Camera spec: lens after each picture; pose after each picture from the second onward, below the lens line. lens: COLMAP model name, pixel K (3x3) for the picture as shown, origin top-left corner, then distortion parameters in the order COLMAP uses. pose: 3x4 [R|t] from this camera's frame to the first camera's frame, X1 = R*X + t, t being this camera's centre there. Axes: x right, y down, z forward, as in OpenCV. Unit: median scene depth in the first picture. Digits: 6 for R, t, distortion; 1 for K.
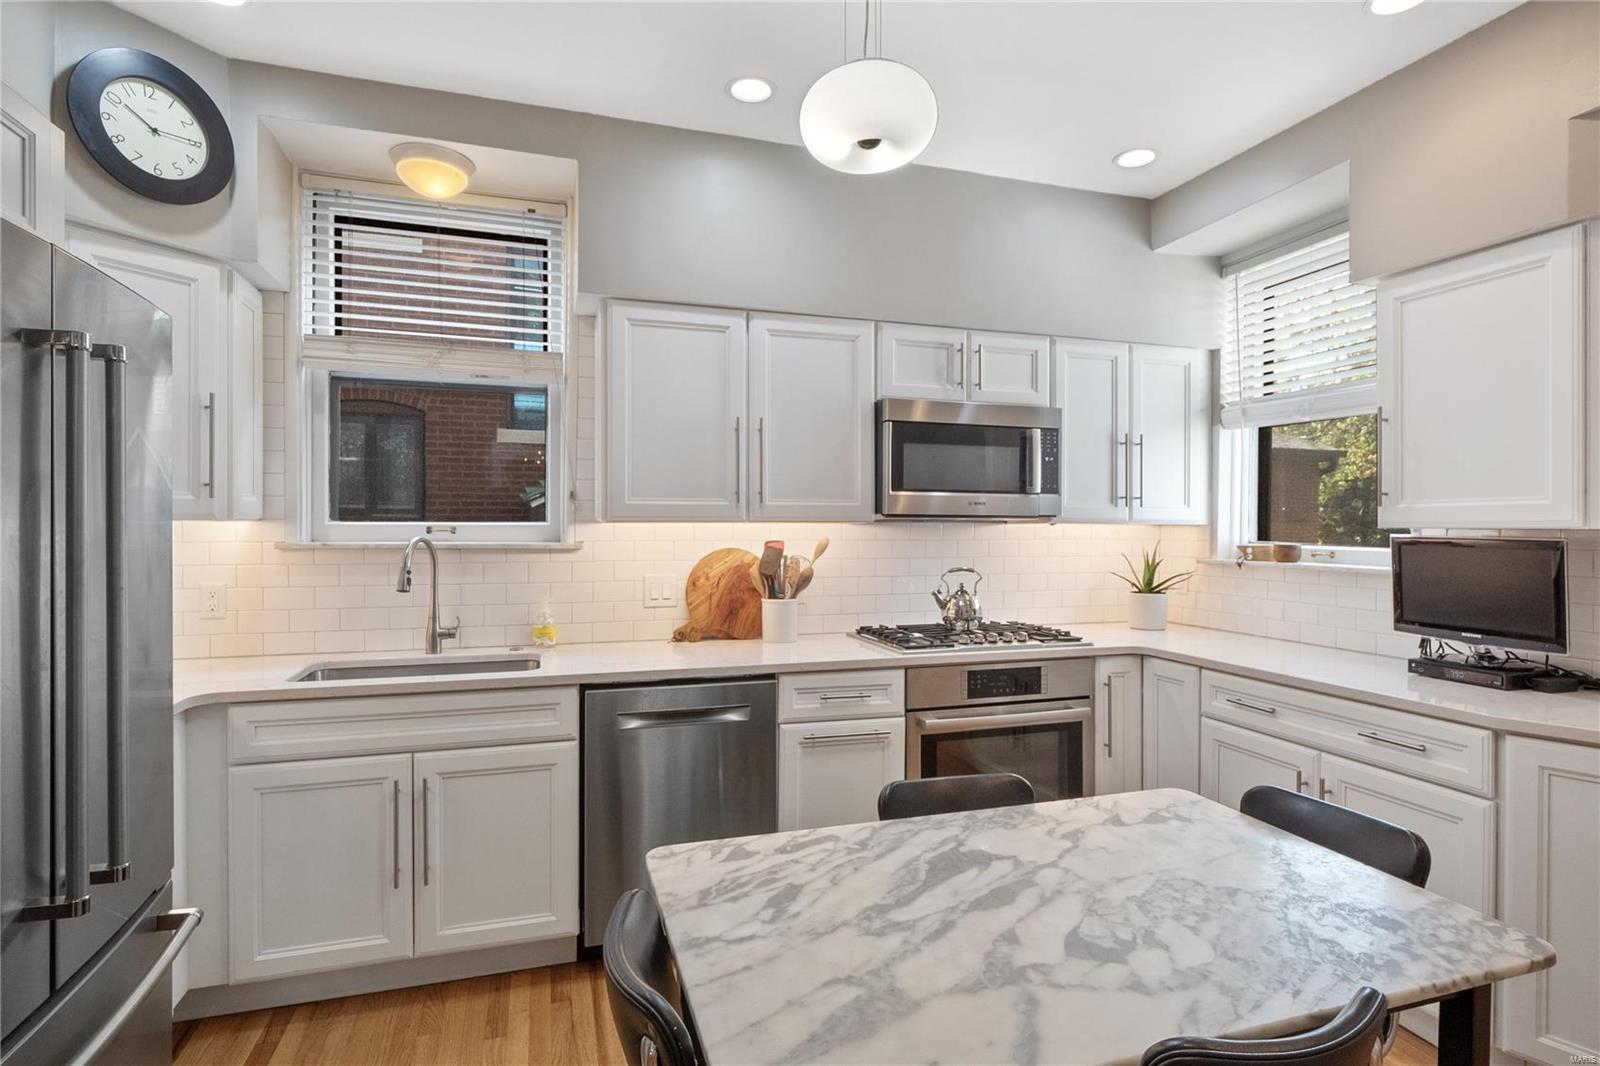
lens RADIAL K [[806.7, 0, 801.3], [0, 806.7, 529.9], [0, 0, 1]] dist [-0.010179, 0.000182]
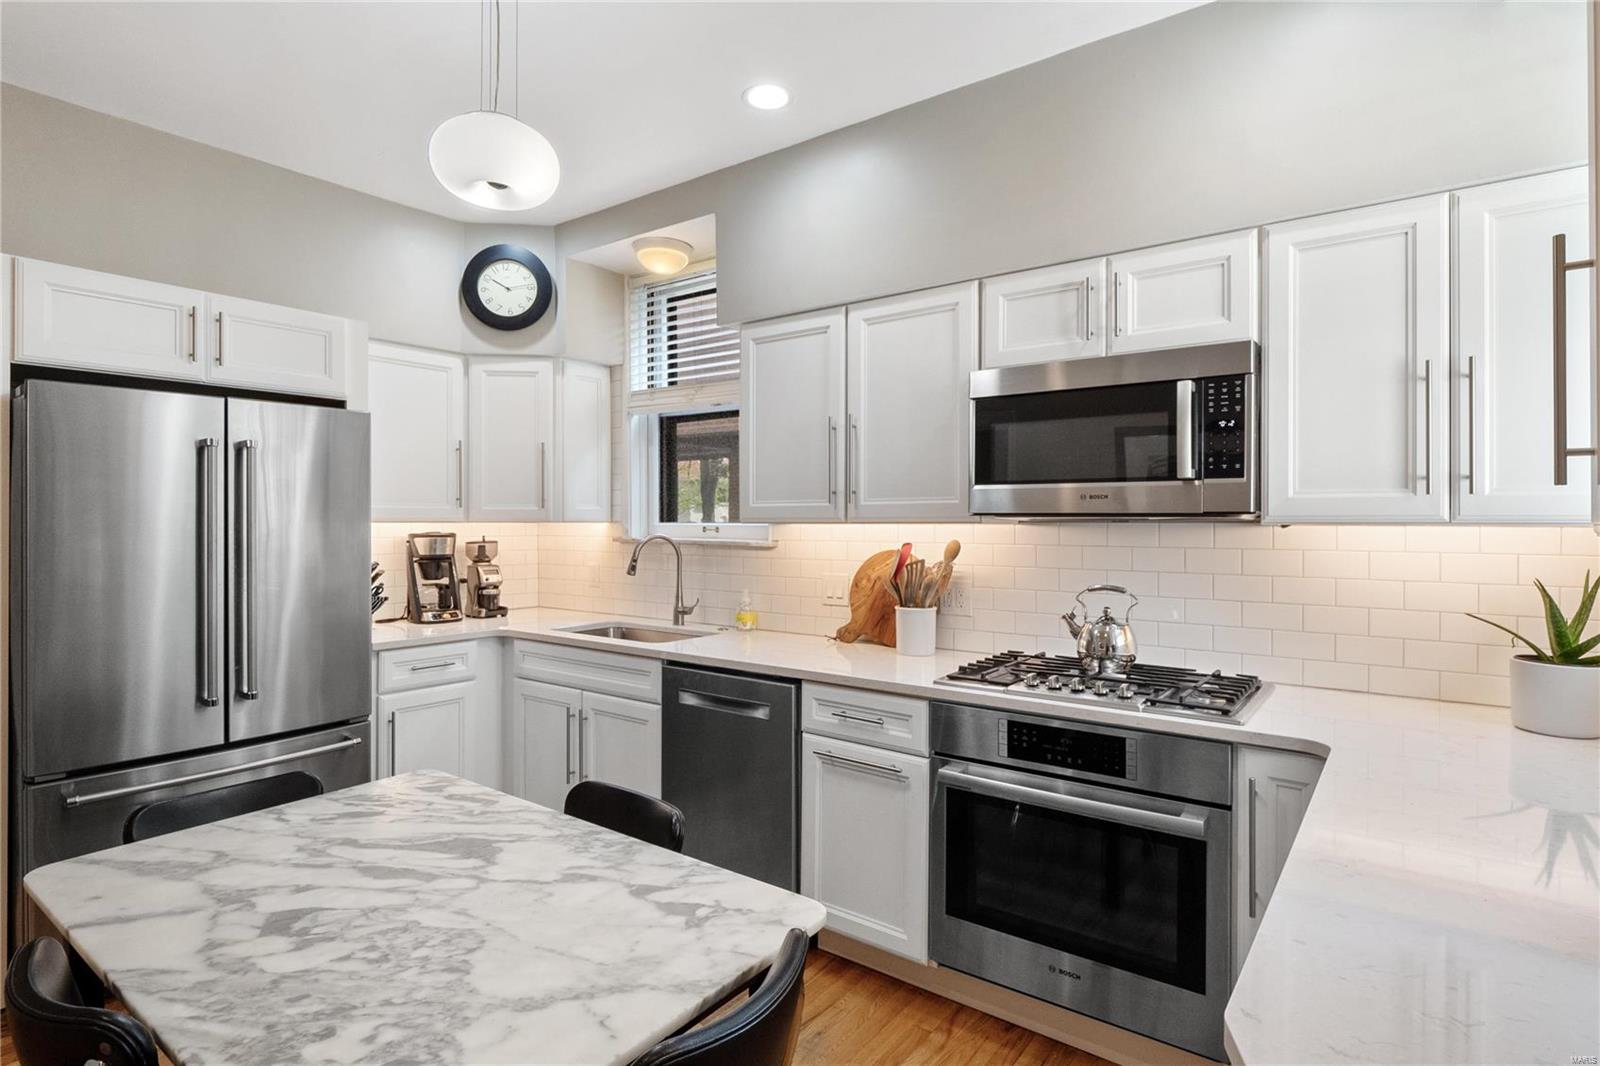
lens RADIAL K [[819.0, 0, 801.9], [0, 819.0, 521.8], [0, 0, 1]] dist [-0.001974, 0.000301]
pose [[0.580894, -0.000905, -0.813978, 0.898155], [-0.002843, 0.999991, -0.003140, -0.010270], [0.813974, 0.004138, 0.580887, 0.493485]]
